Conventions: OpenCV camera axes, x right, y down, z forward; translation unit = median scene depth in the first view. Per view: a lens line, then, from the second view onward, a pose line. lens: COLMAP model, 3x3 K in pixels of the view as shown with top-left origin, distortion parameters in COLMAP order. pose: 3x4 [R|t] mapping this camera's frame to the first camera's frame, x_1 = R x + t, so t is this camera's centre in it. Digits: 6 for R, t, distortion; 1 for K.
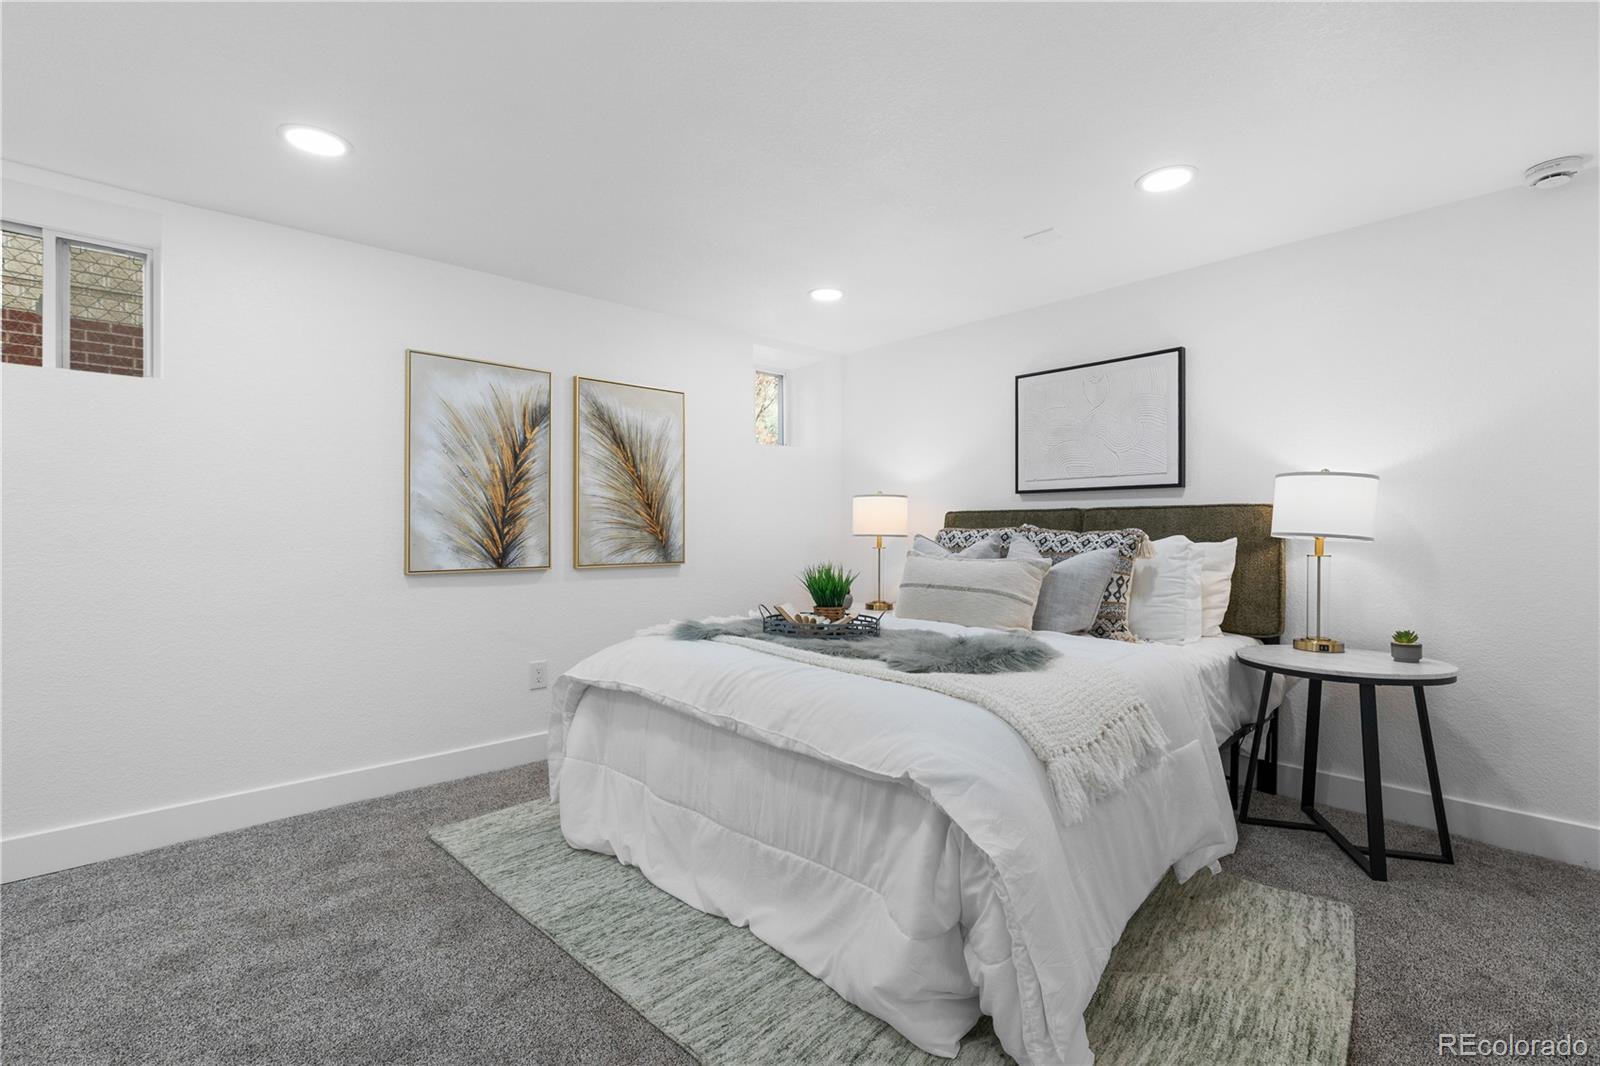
lens RADIAL K [[712.6, 0, 807.5], [0, 712.6, 532.2], [0, 0, 1]] dist [-0.002397, -0.000071]
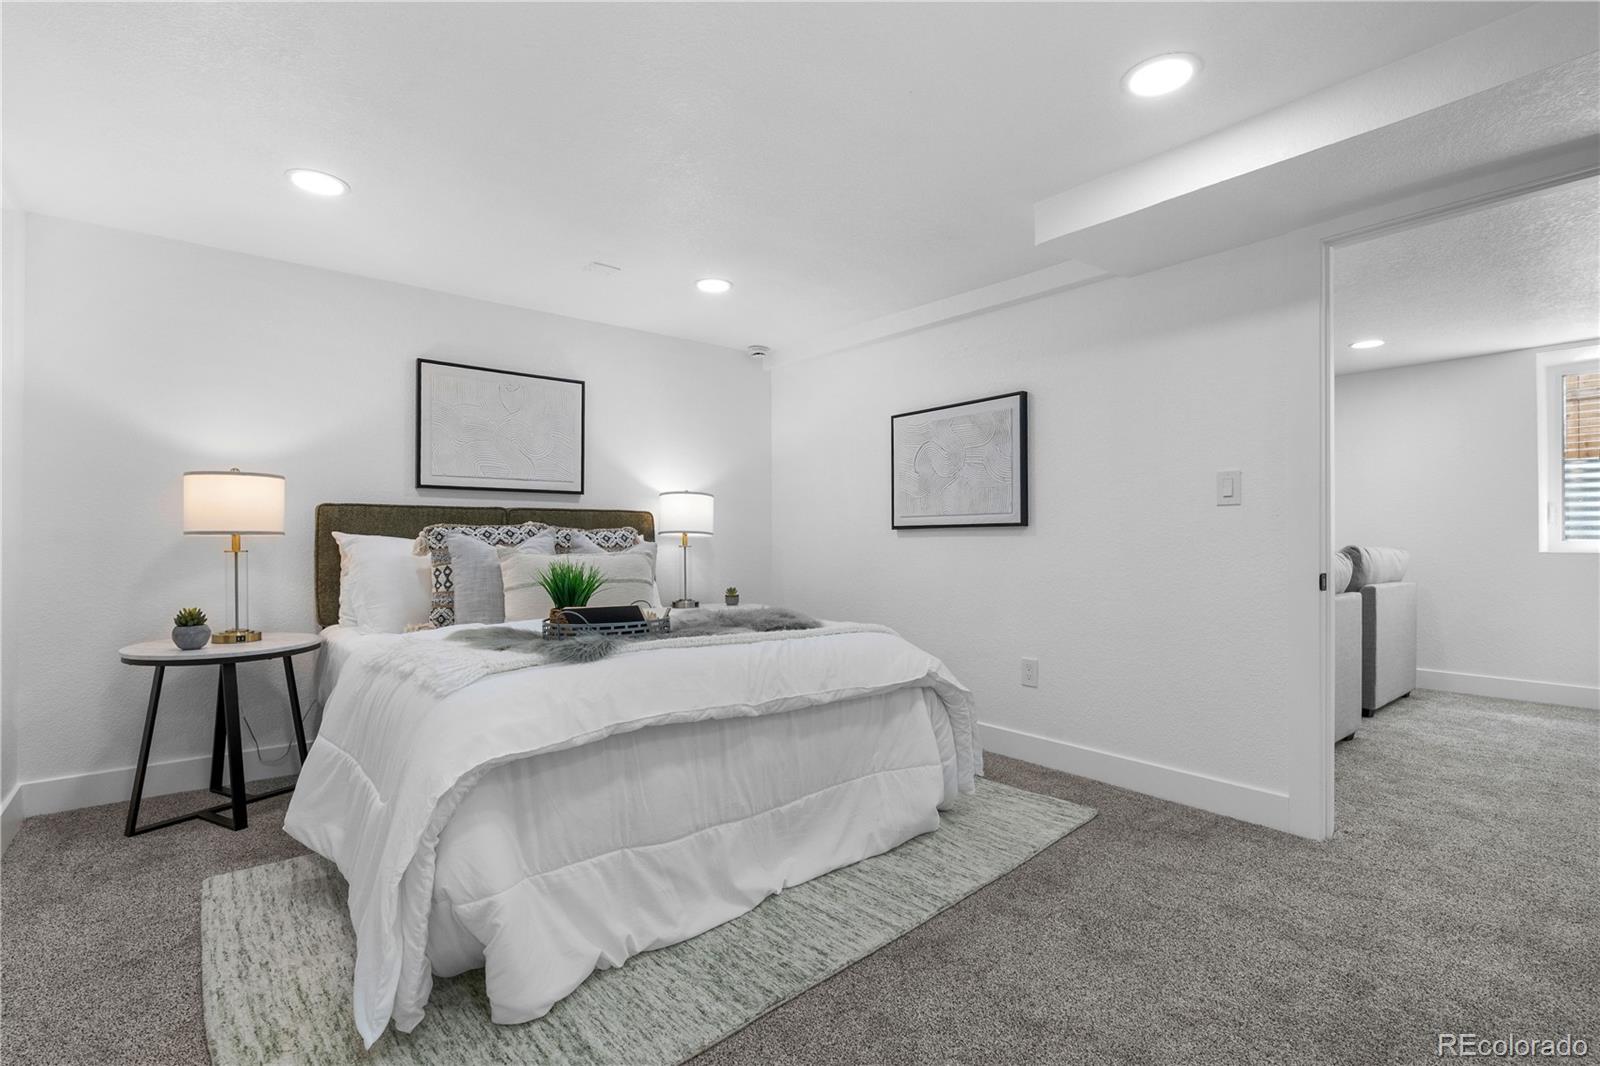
lens RADIAL K [[712.6, 0, 807.5], [0, 712.6, 532.2], [0, 0, 1]] dist [-0.002397, -0.000071]
pose [[0.073734, 0.005930, 0.997260, -1.116180], [0.001279, 0.999981, -0.006041, 0.017562], [-0.997277, 0.001721, 0.073725, 0.842278]]
